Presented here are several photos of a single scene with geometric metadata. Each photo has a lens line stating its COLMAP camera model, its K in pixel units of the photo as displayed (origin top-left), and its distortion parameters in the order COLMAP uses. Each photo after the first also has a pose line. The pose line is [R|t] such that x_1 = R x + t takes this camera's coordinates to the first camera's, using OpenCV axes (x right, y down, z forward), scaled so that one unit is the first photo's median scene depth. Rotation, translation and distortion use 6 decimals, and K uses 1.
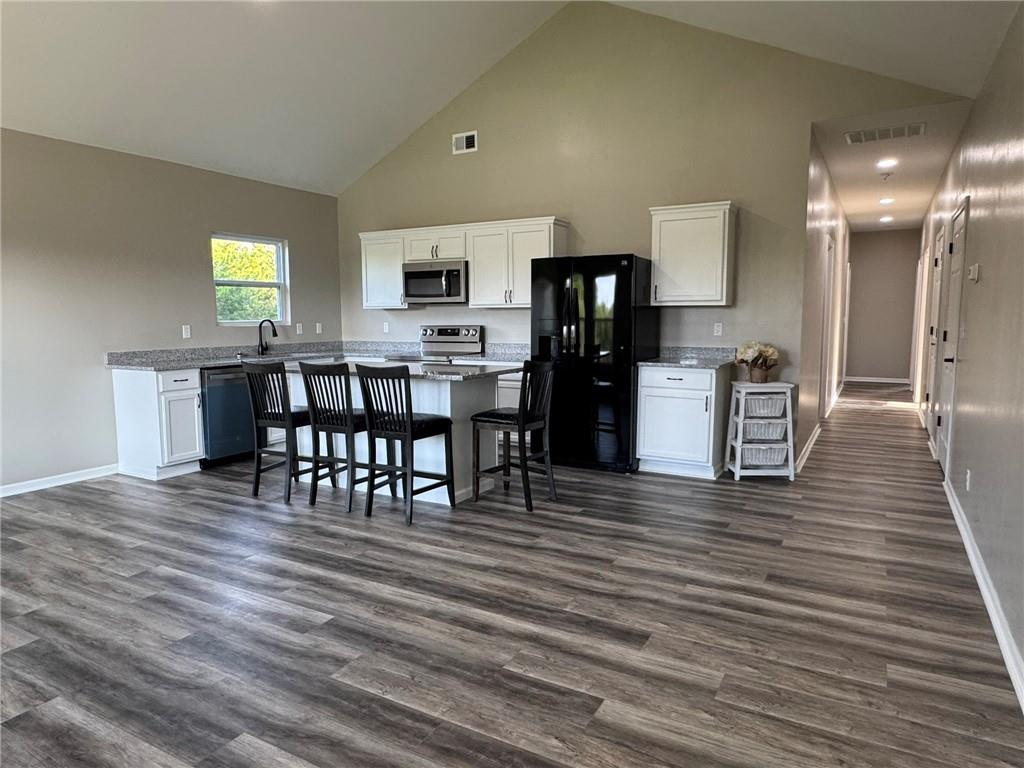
lens RADIAL K [[650.3, 0, 514.2], [0, 650.3, 386.2], [0, 0, 1]] dist [0.001712, -0.001654]
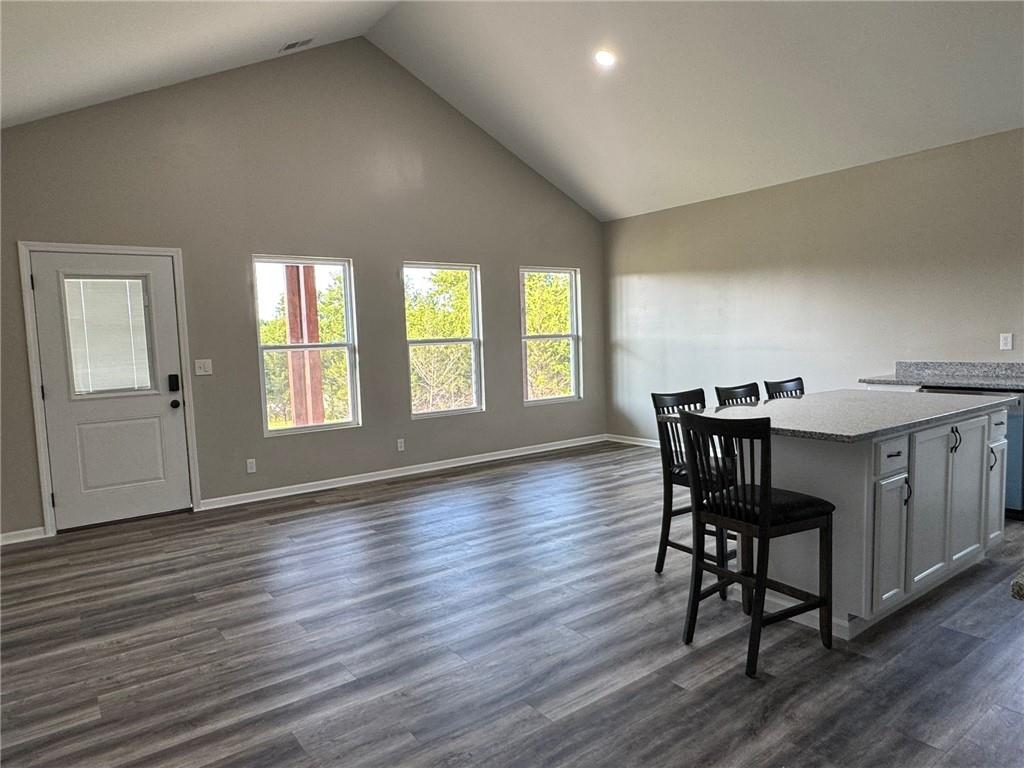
lens RADIAL K [[650.3, 0, 513.1], [0, 650.3, 386.5], [0, 0, 1]] dist [0.001712, -0.001654]
pose [[-0.402779, 0.092791, -0.910582, 1.115595], [-0.057886, 0.990274, 0.126517, -0.222851], [0.913465, 0.103669, -0.393490, 1.811334]]
